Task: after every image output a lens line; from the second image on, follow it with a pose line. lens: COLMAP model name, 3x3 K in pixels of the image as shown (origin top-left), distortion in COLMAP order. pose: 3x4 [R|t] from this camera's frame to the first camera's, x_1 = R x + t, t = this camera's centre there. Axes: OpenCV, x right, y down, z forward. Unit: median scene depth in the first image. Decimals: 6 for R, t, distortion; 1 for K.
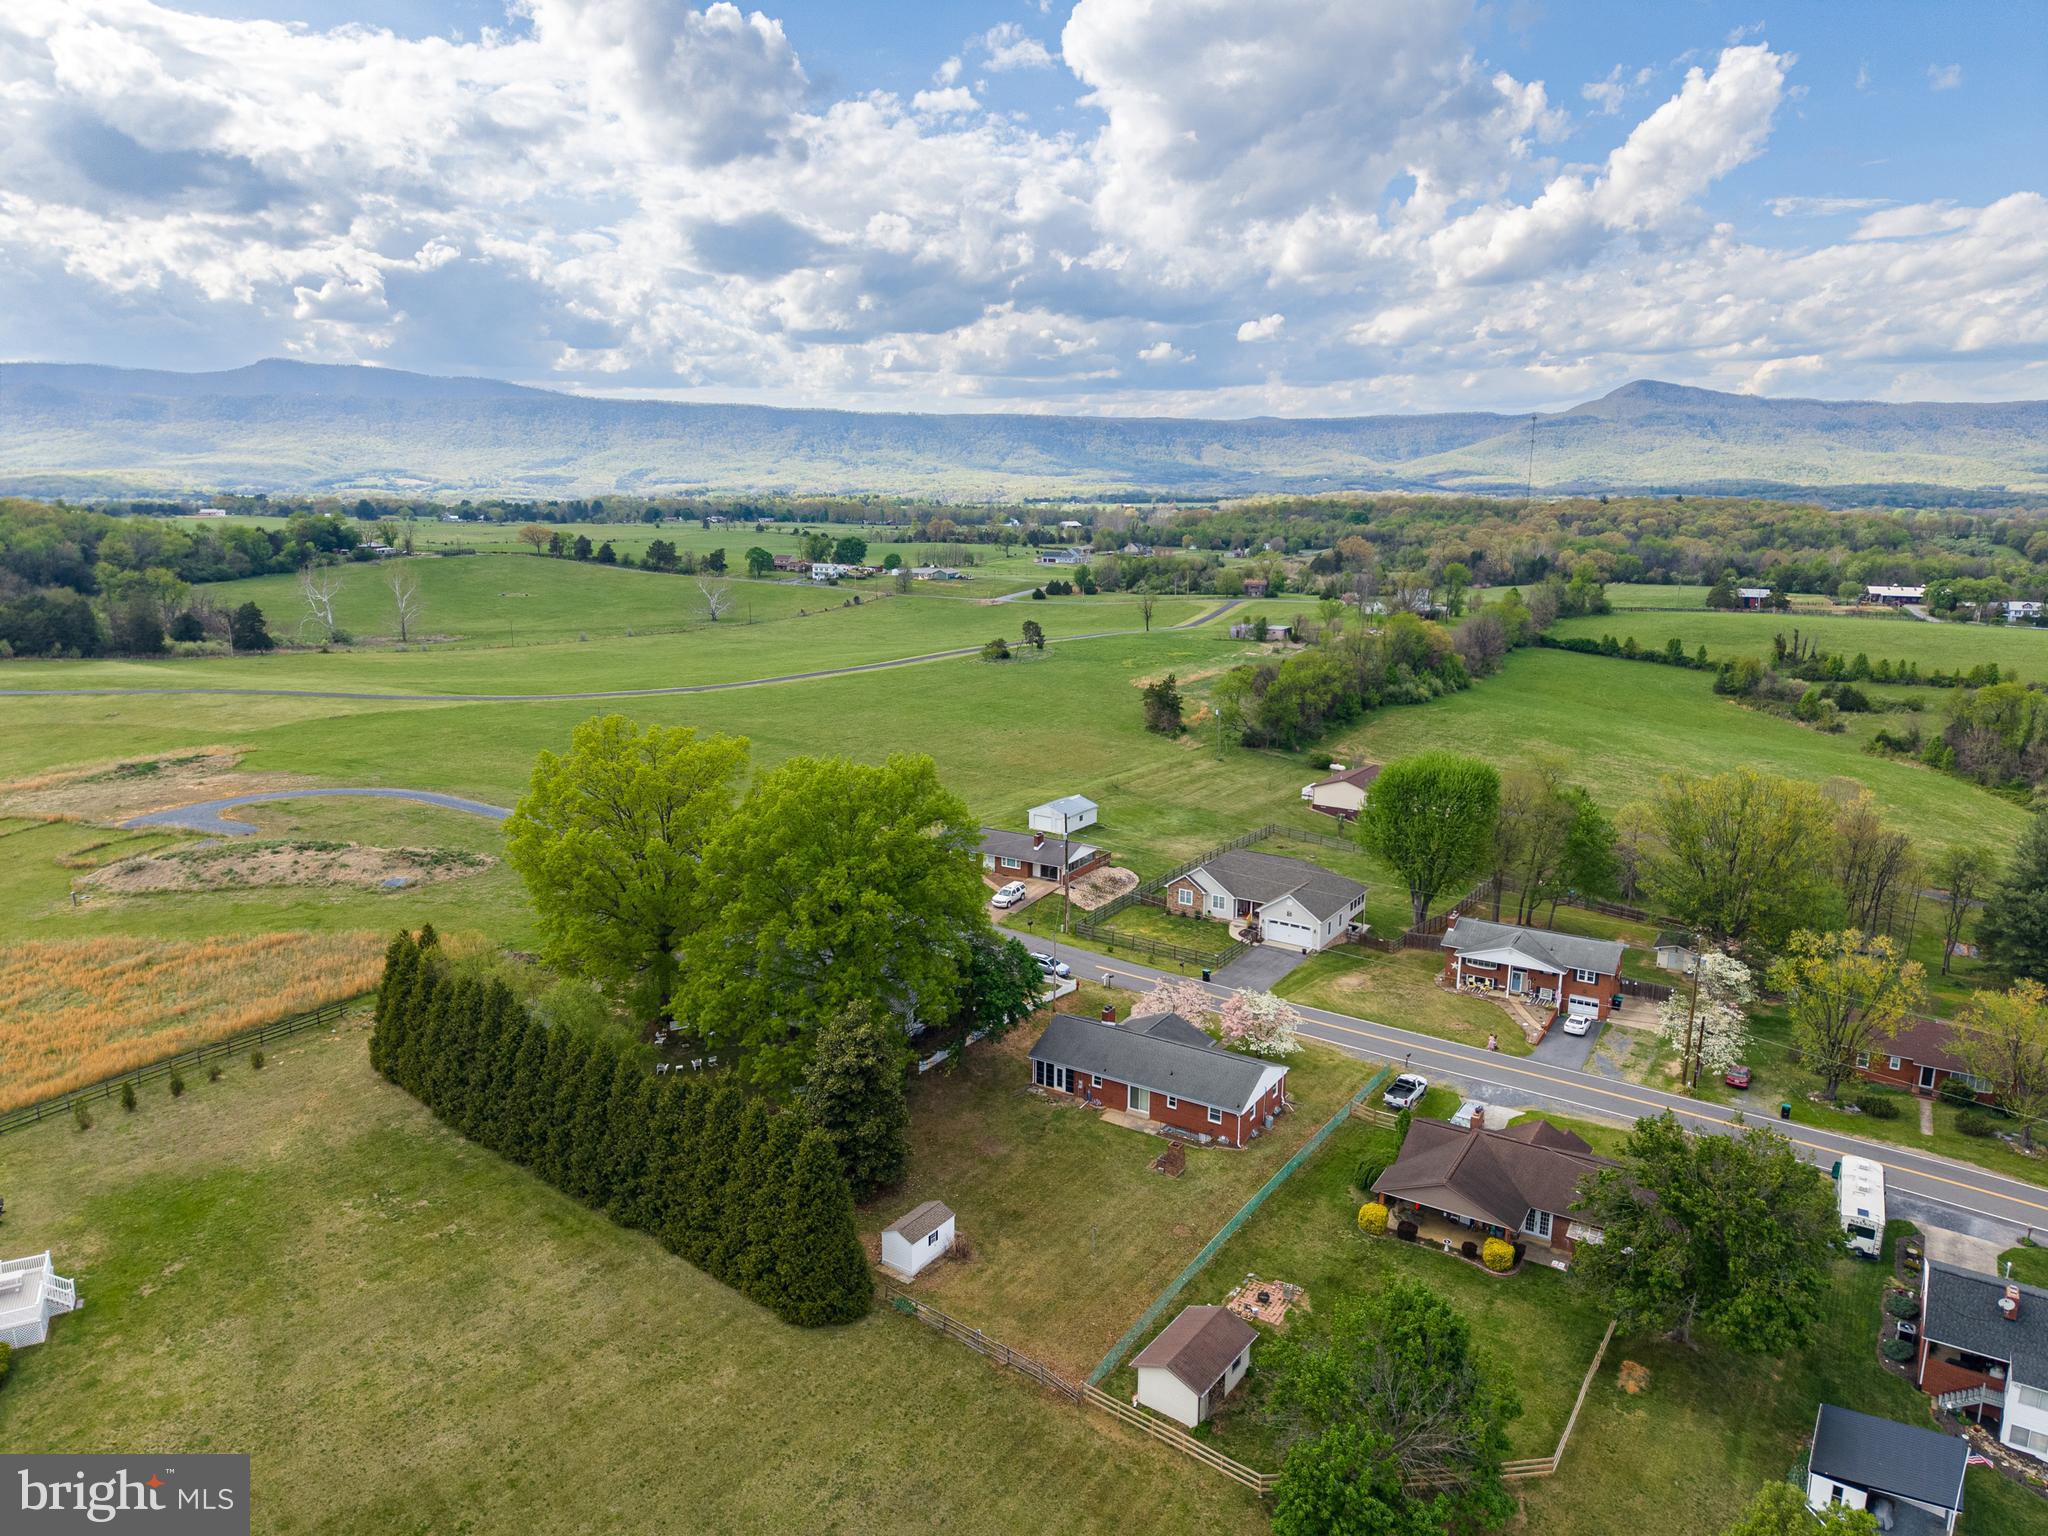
lens RADIAL K [[1369.2, 0, 1016.9], [0, 1369.2, 760.6], [0, 0, 1]] dist [0.038782, -0.038230]
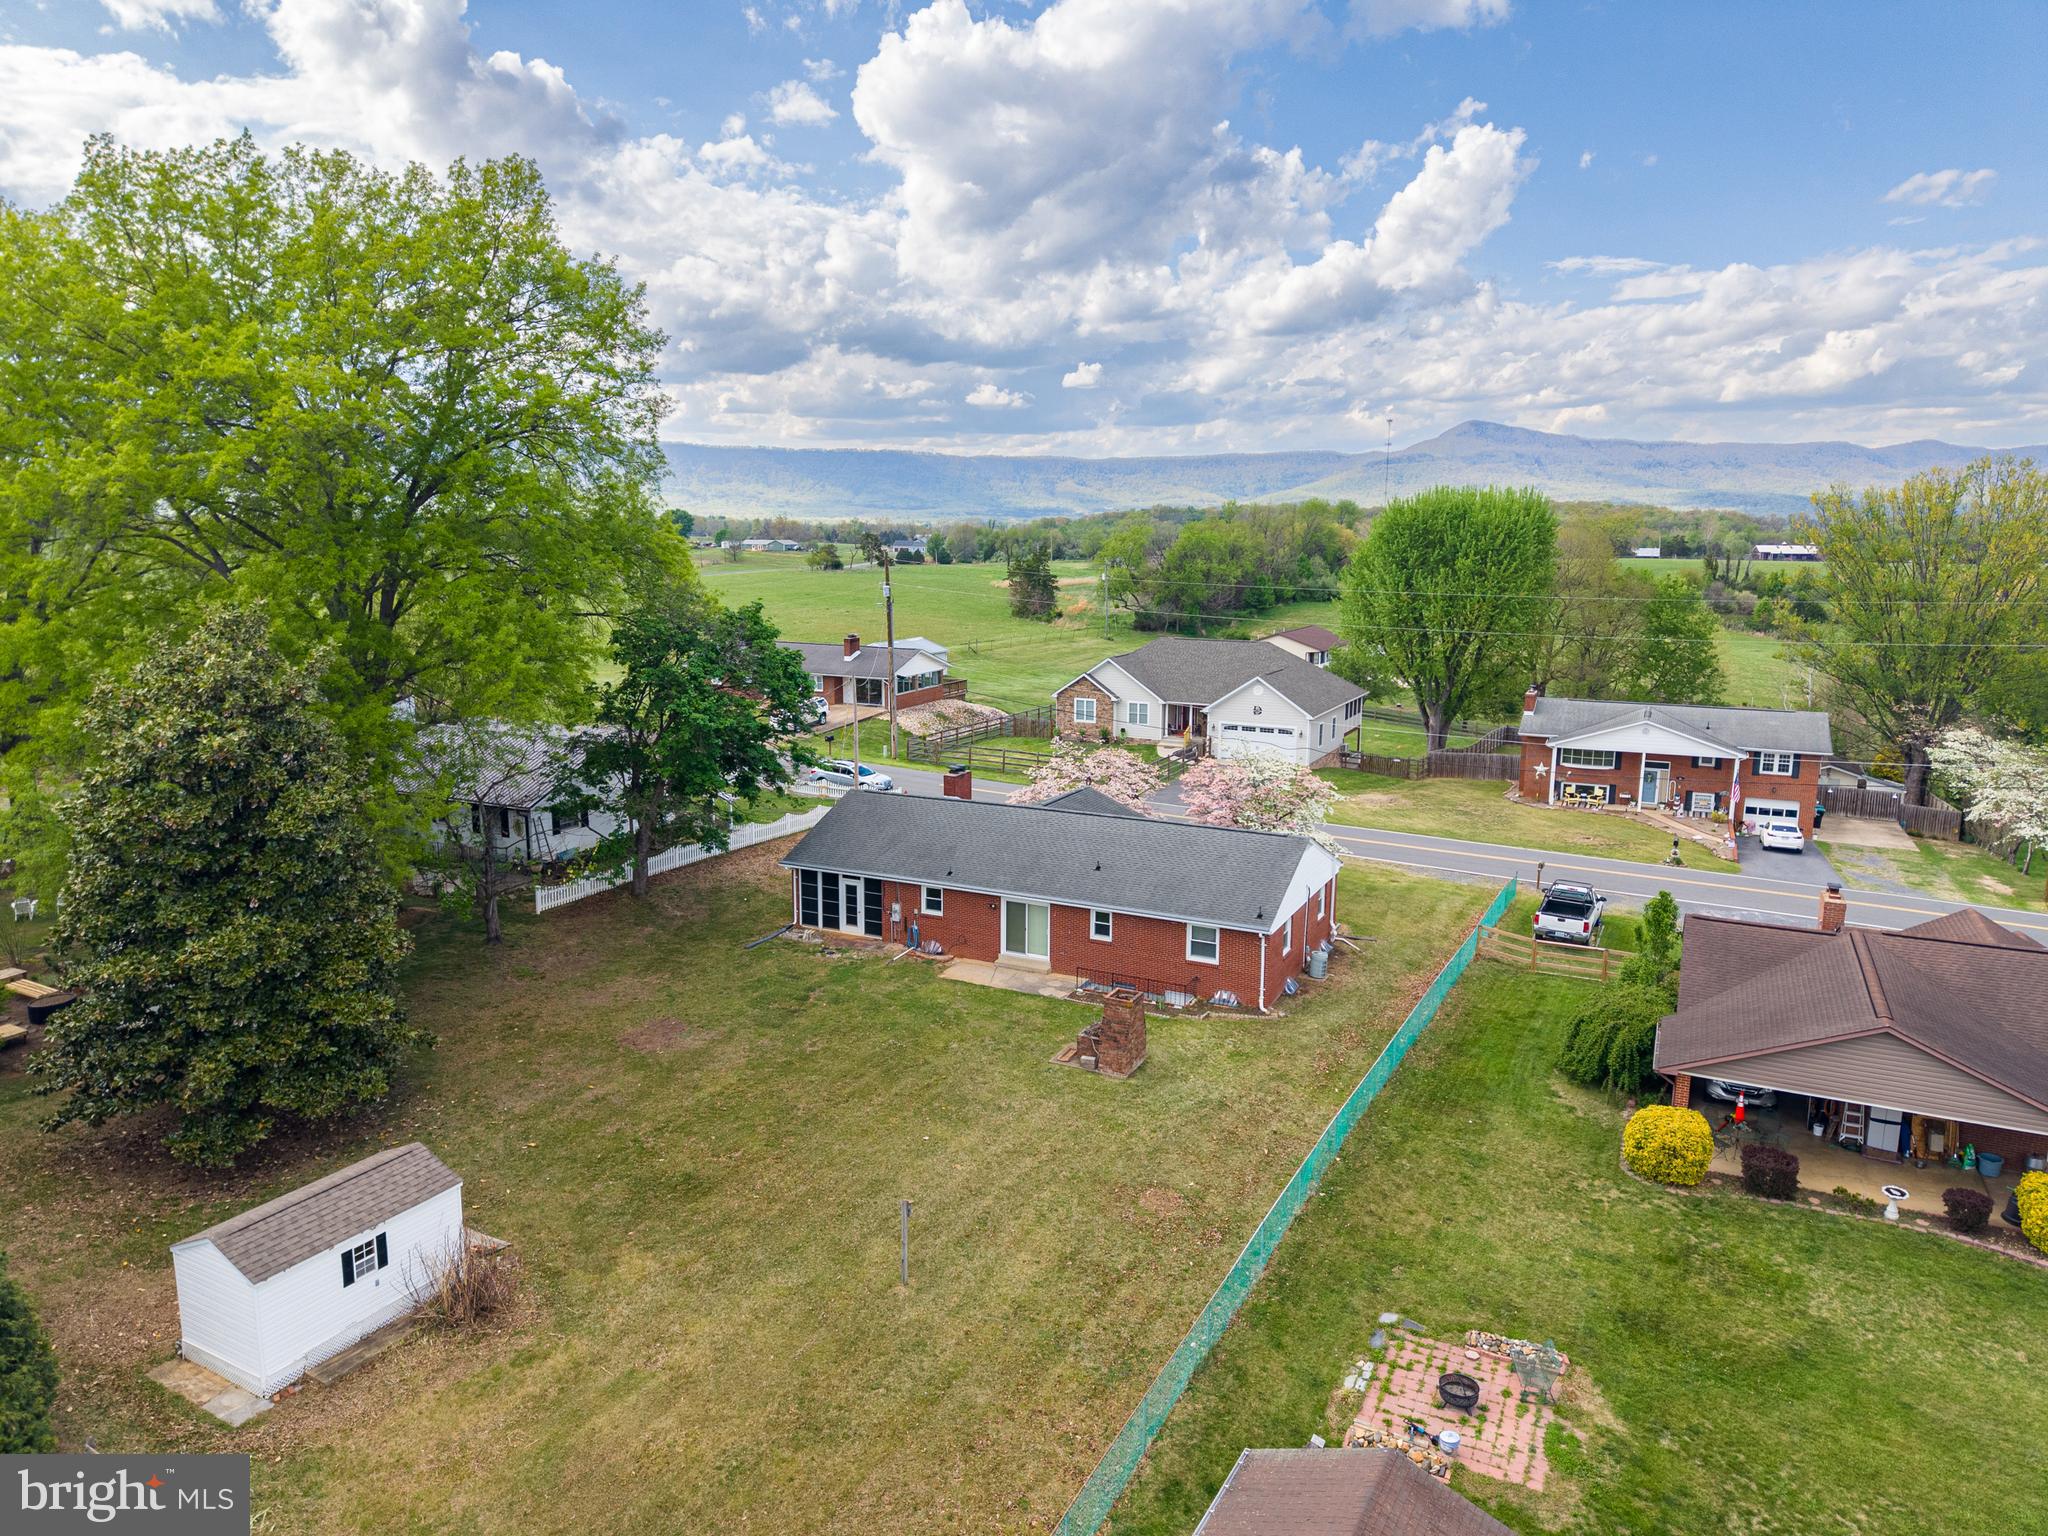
lens RADIAL K [[1369.2, 0, 1014.7], [0, 1369.2, 749.3], [0, 0, 1]] dist [0.038782, -0.038230]
pose [[0.994910, -0.018211, 0.099109, 0.040559], [0.021971, 0.999075, -0.036973, 0.195024], [-0.098344, 0.038962, 0.994389, 0.531701]]
